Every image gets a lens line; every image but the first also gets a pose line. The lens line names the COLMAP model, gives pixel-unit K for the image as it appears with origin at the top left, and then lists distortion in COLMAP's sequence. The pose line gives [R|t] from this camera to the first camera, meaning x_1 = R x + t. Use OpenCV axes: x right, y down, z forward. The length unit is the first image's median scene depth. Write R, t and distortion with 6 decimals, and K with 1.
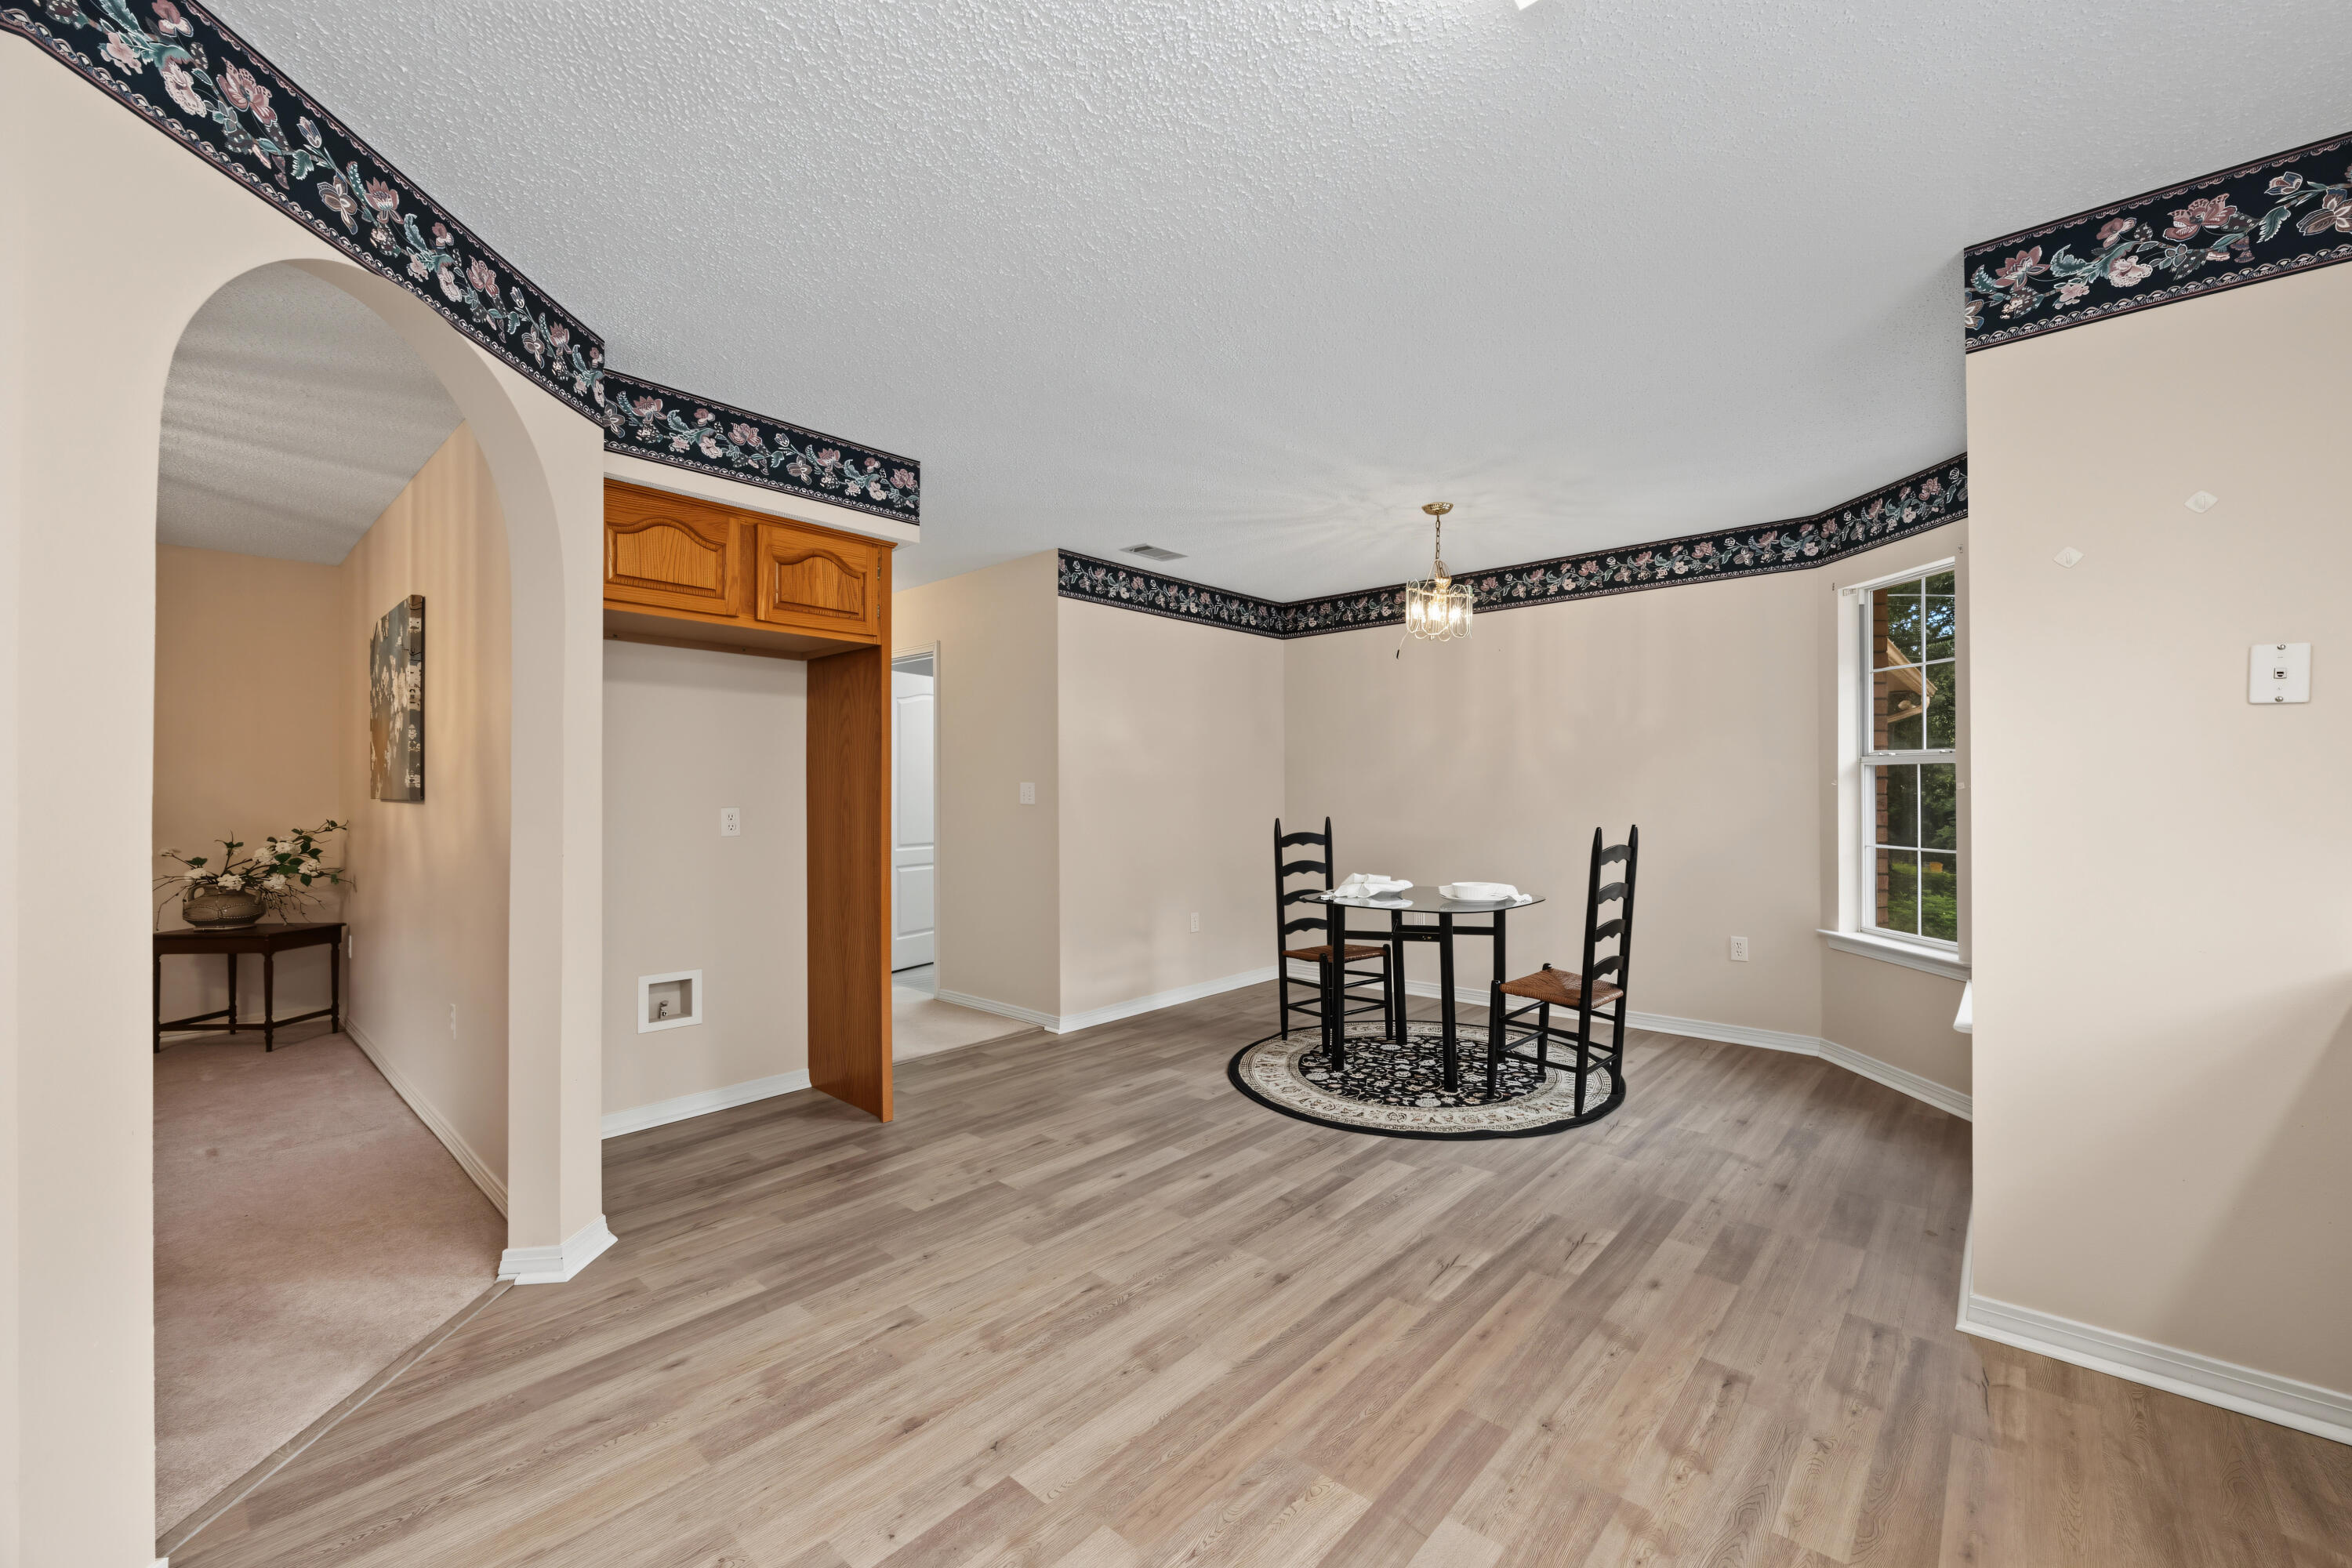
lens RADIAL K [[910.7, 0, 1208.4], [0, 910.7, 790.2], [0, 0, 1]] dist [-0.009452, 0.001044]
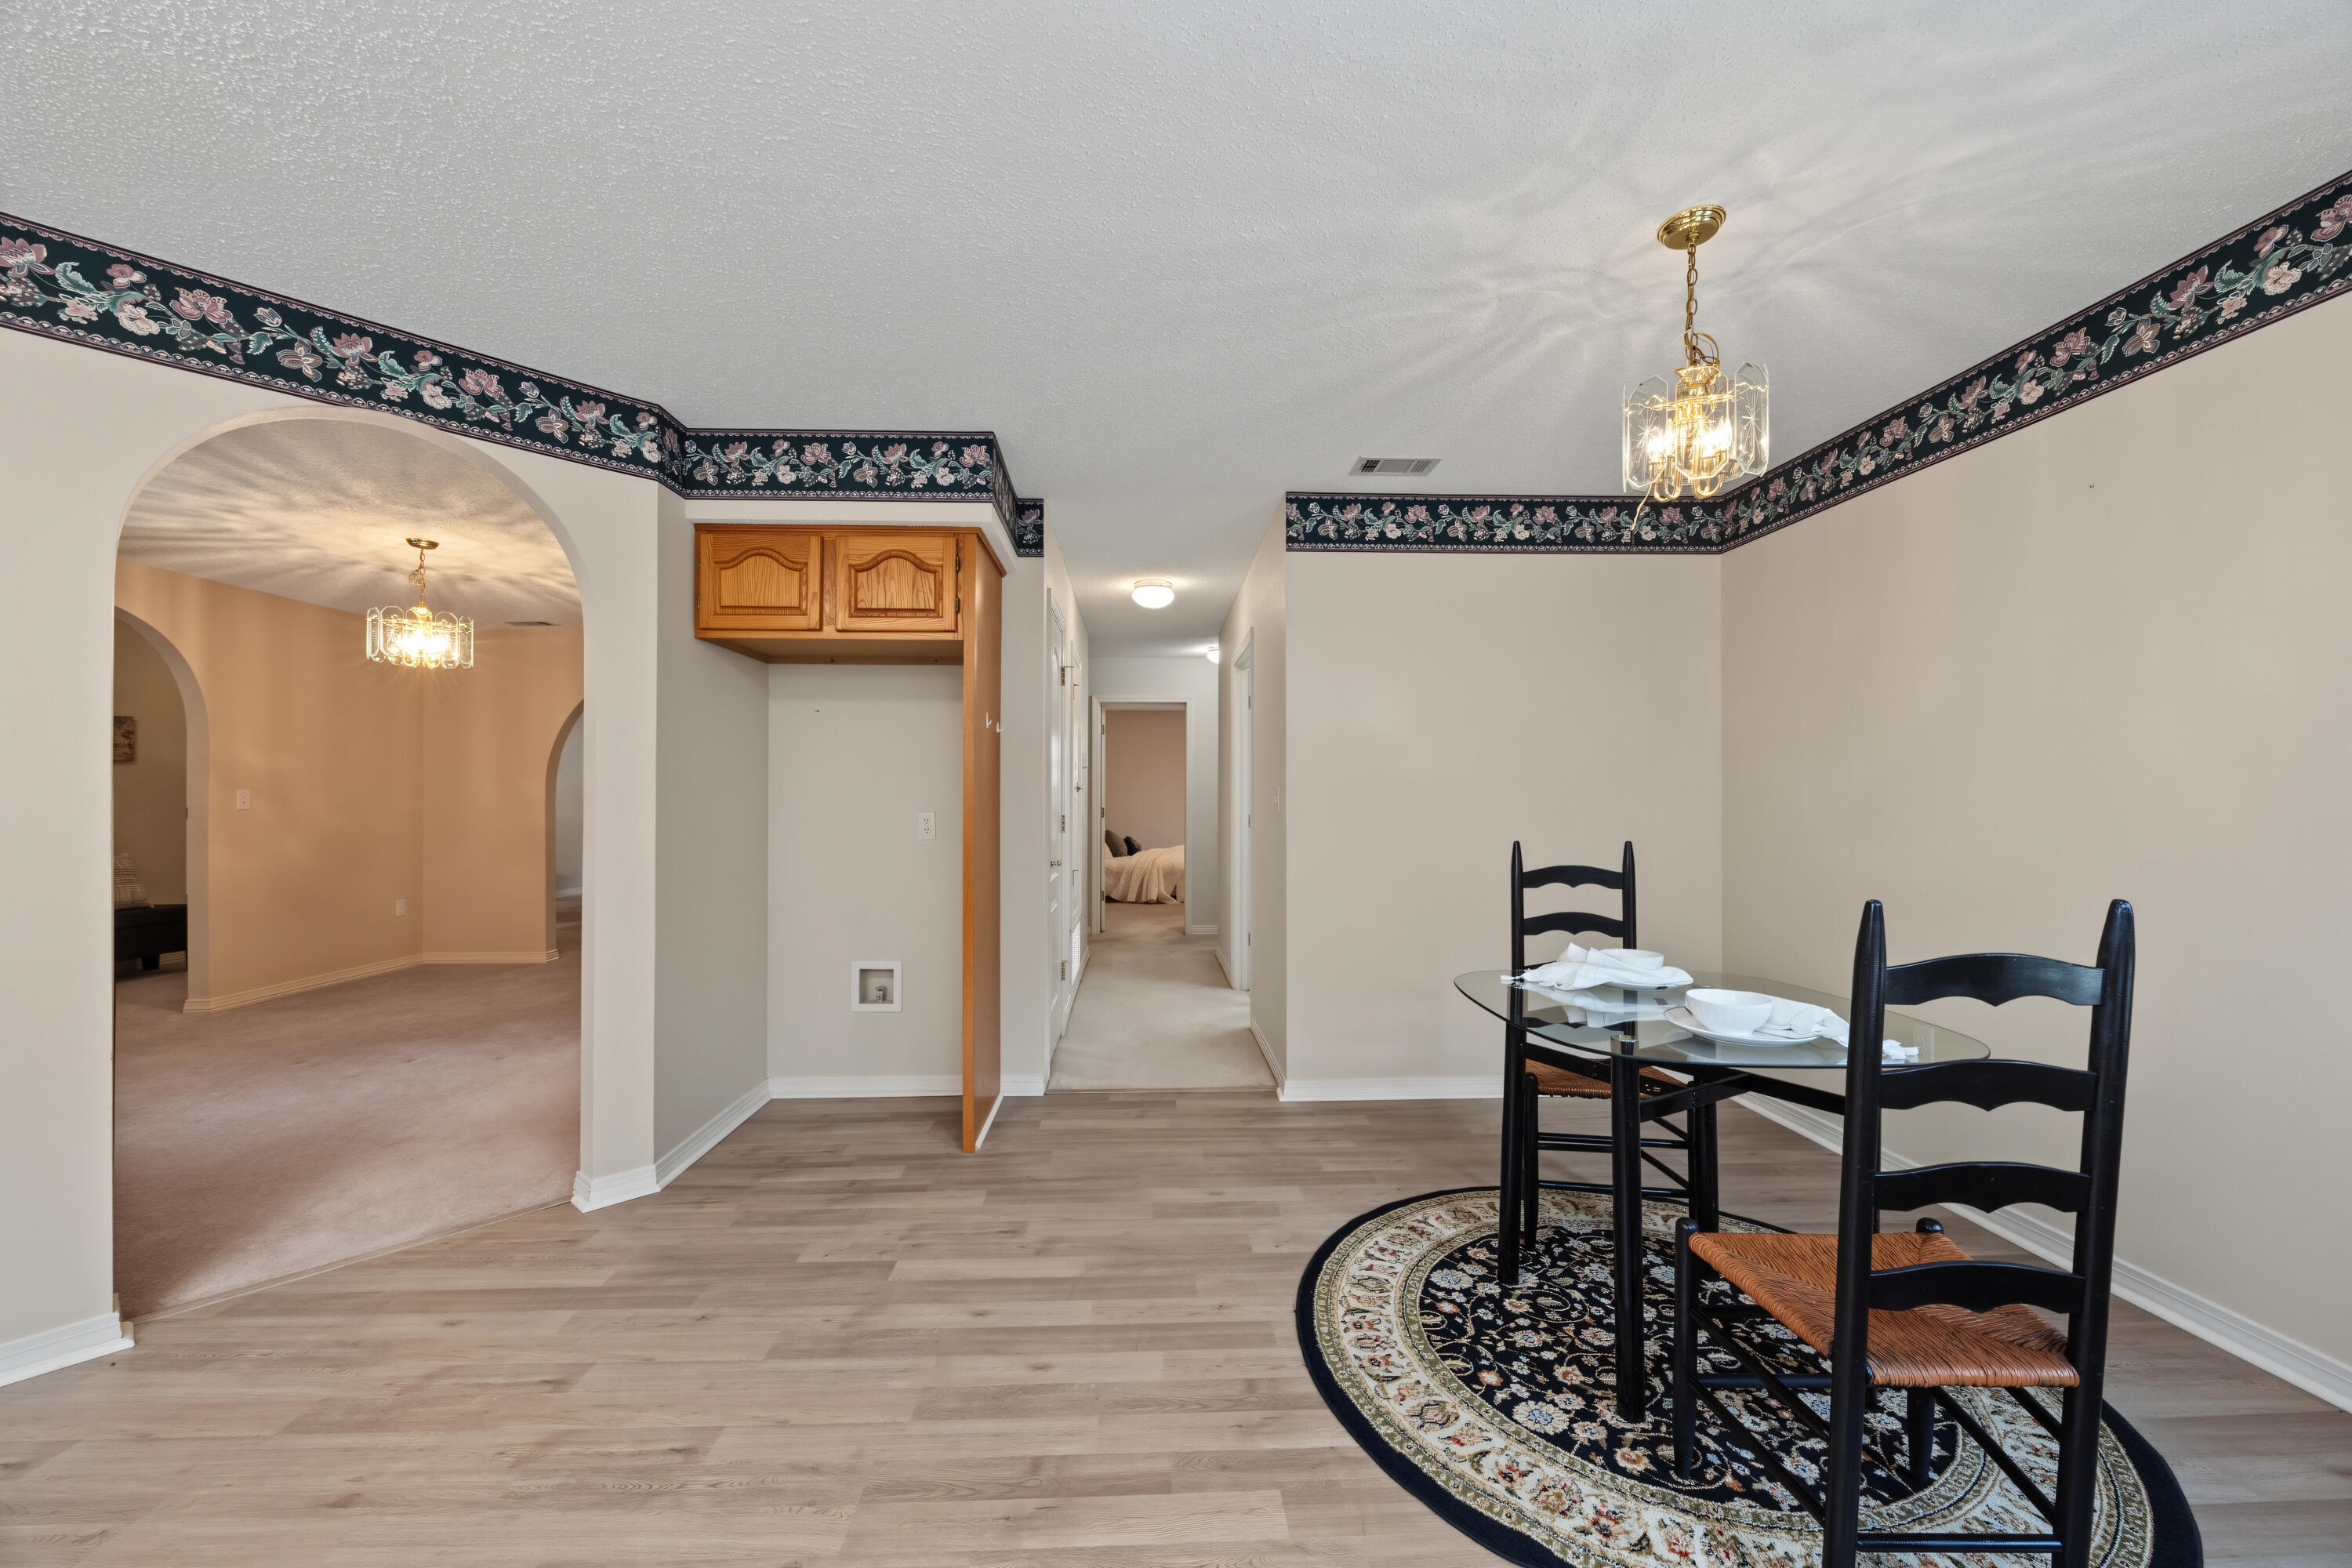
lens RADIAL K [[910.7, 0, 1188.4], [0, 910.7, 798.6], [0, 0, 1]] dist [-0.009452, 0.001044]
pose [[0.692703, 0.003762, -0.721213, 0.468414], [0.000629, 0.999983, 0.005821, -0.002571], [0.721223, -0.004486, 0.692689, 0.513683]]
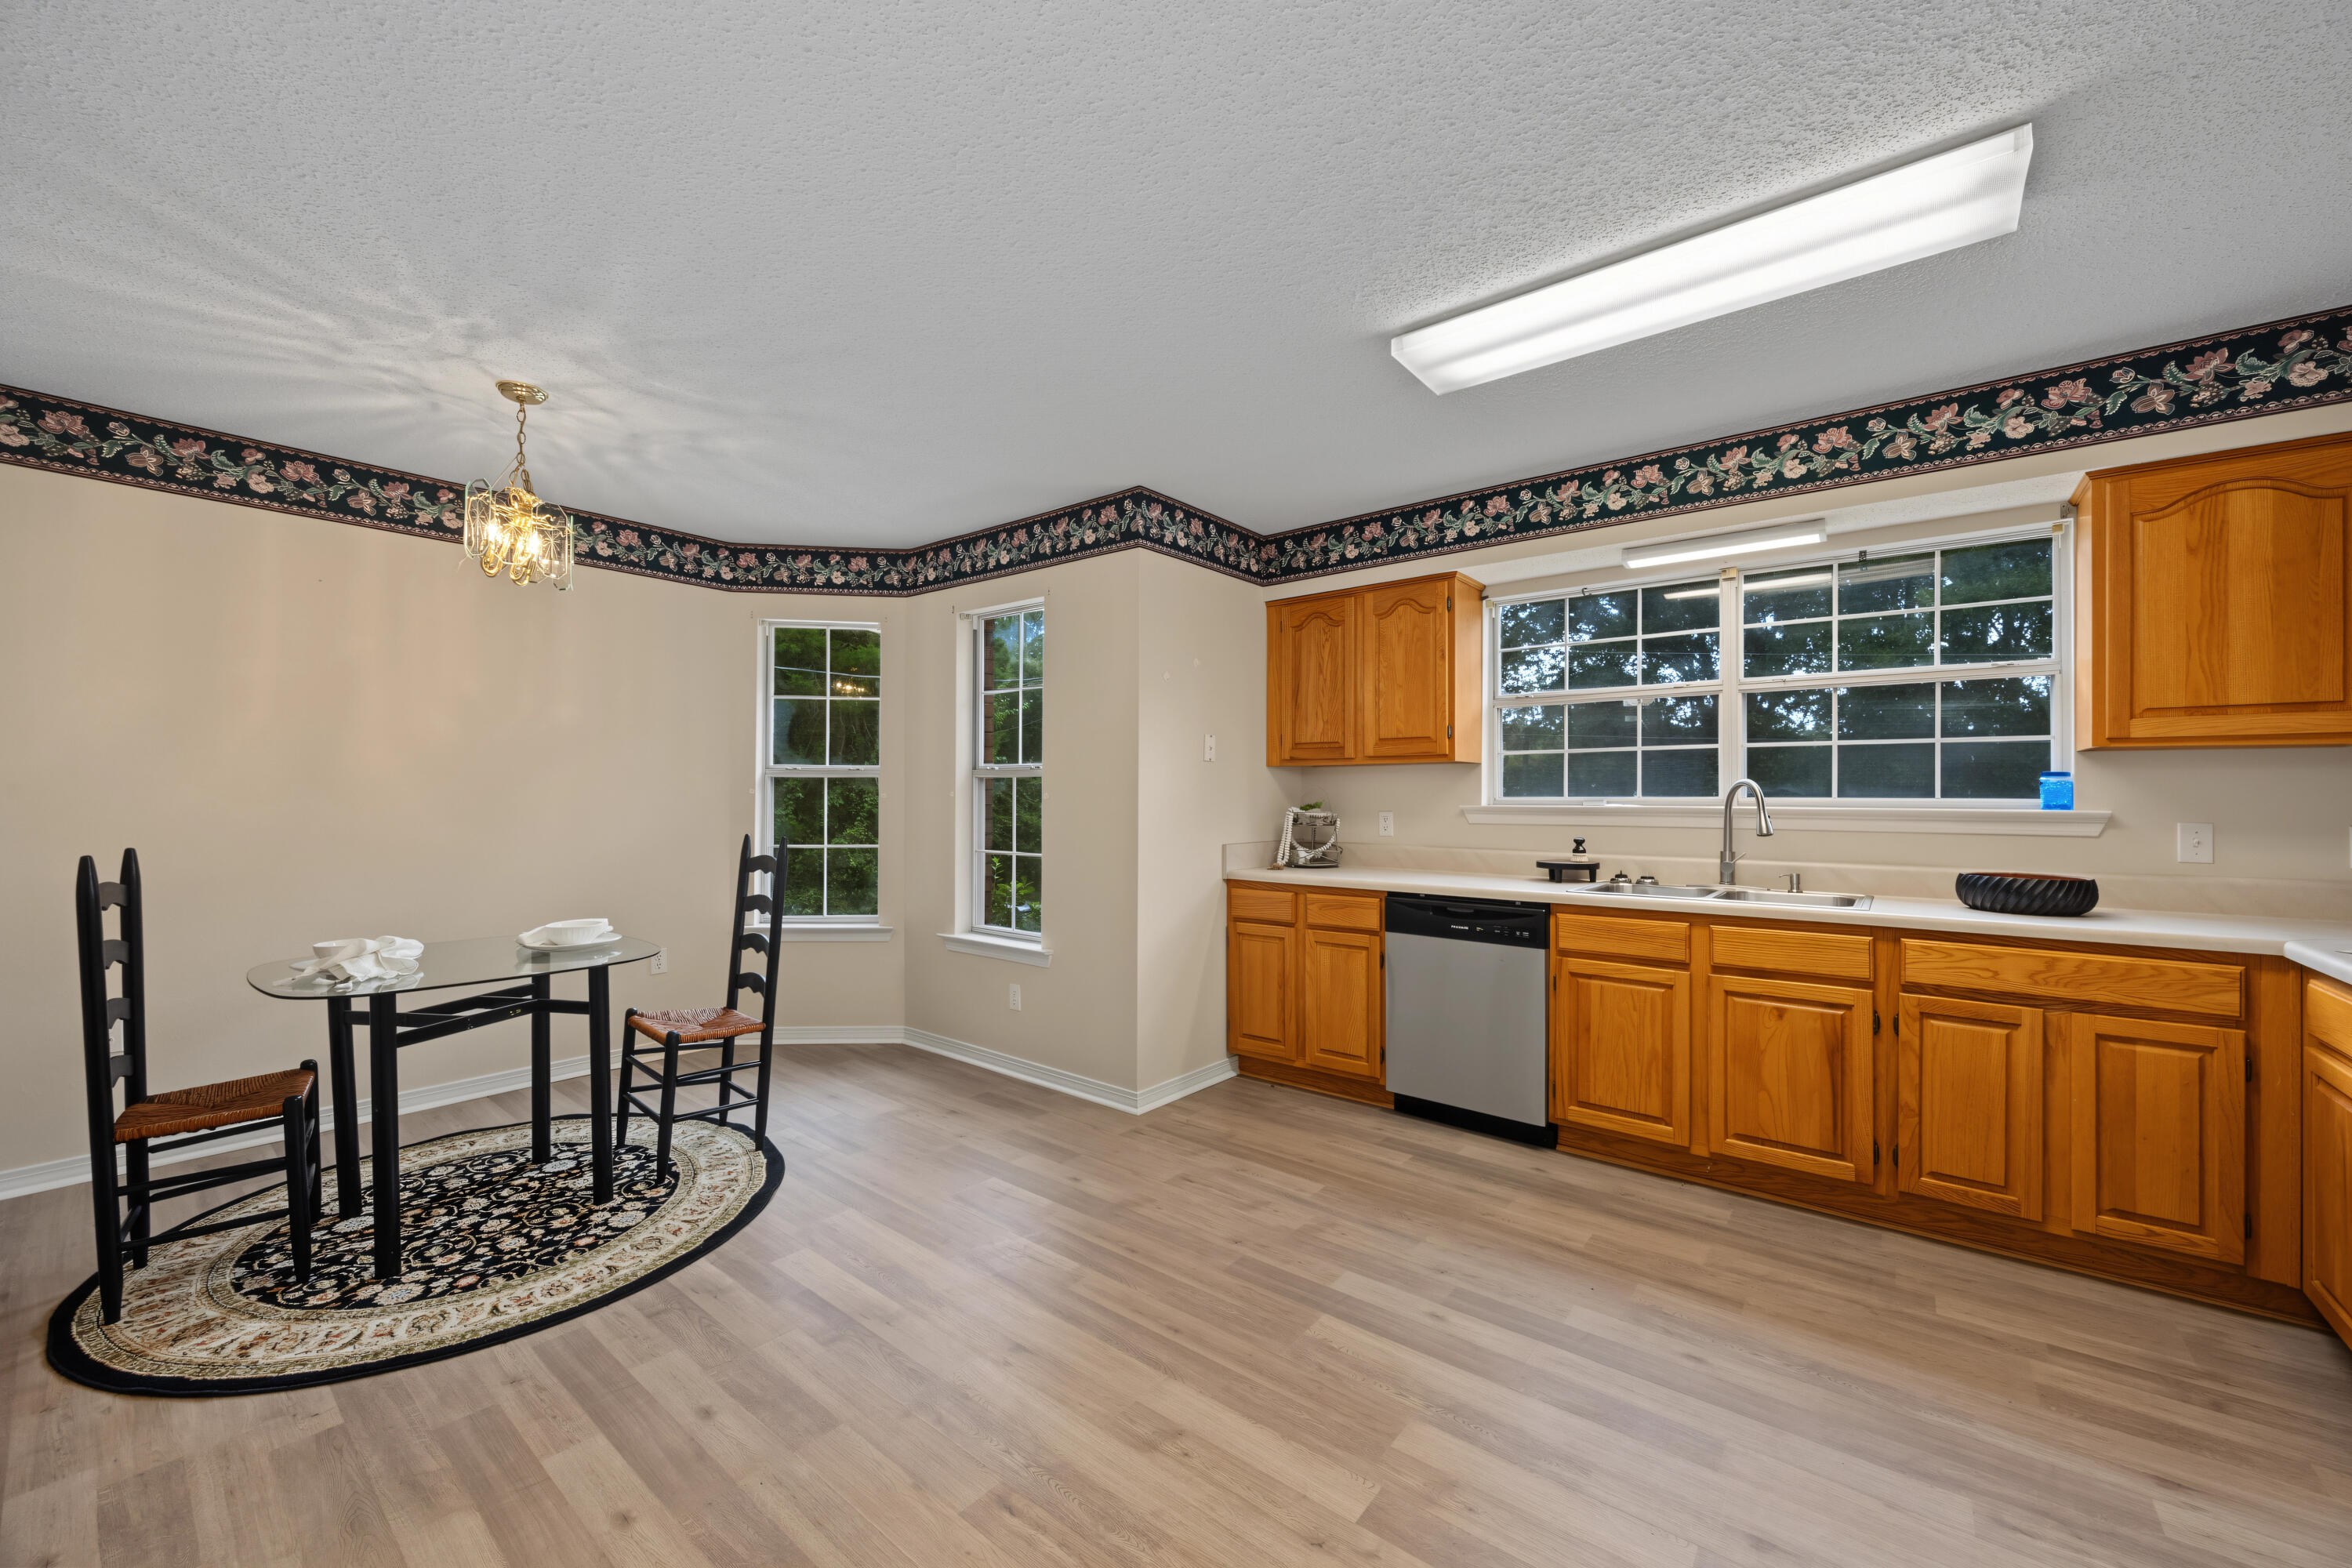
lens RADIAL K [[959.5, 0, 1211.3], [0, 959.5, 784.5], [0, 0, 1]] dist [0.000302, -0.000595]
pose [[-0.087979, 0.016823, 0.995980, -0.585809], [-0.004615, 0.999840, -0.017296, 0.001272], [-0.996112, -0.006118, -0.087888, 0.598153]]
